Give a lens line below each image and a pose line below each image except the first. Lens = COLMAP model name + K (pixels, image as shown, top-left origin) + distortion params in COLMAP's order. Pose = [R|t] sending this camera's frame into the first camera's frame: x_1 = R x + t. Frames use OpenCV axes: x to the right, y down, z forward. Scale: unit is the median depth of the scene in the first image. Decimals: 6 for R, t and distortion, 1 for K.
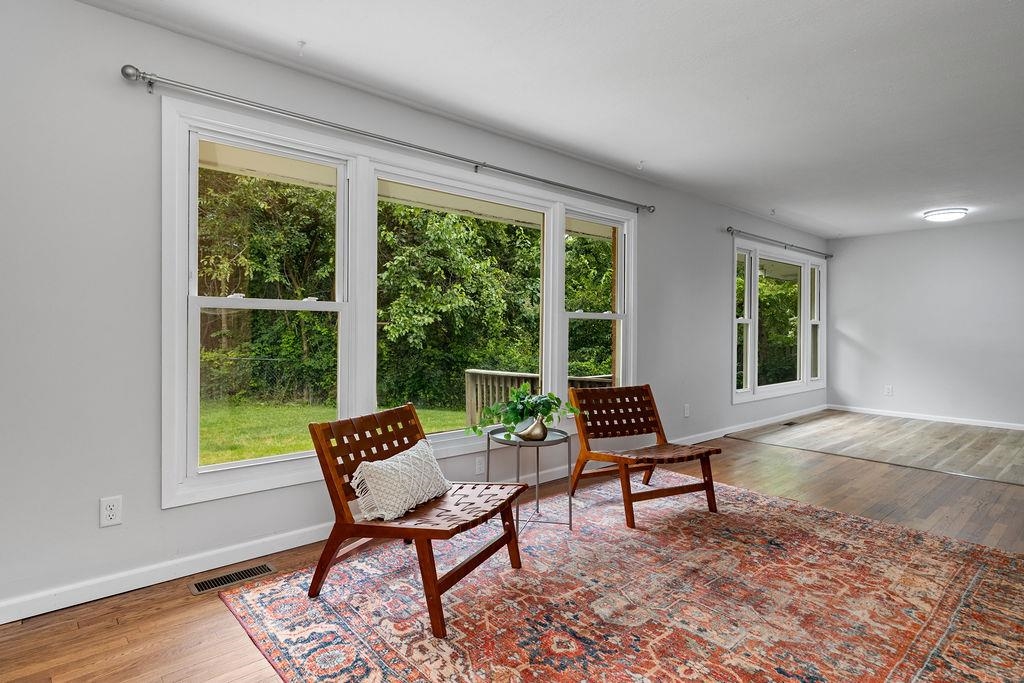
lens RADIAL K [[542.9, 0, 509.4], [0, 542.9, 331.9], [0, 0, 1]] dist [0.002813, -0.001039]
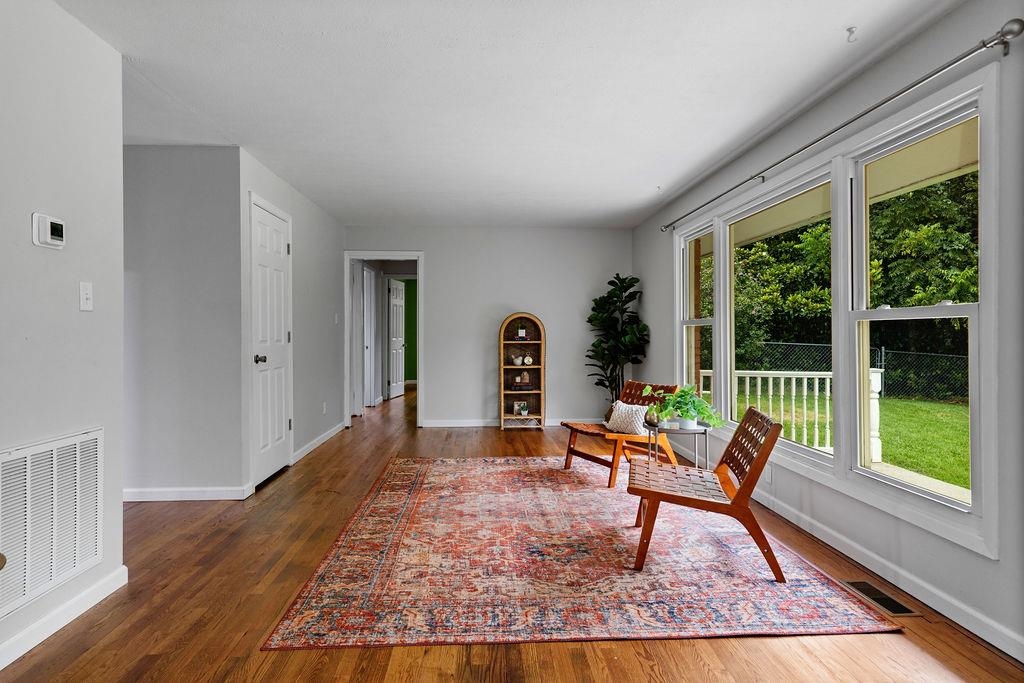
lens RADIAL K [[542.9, 0, 510.5], [0, 542.9, 334.1], [0, 0, 1]] dist [0.002813, -0.001039]
pose [[-0.611611, -0.009969, -0.791096, 1.329693], [-0.014751, 0.999890, -0.001196, -0.000660], [0.791021, 0.010938, -0.611691, 1.601953]]
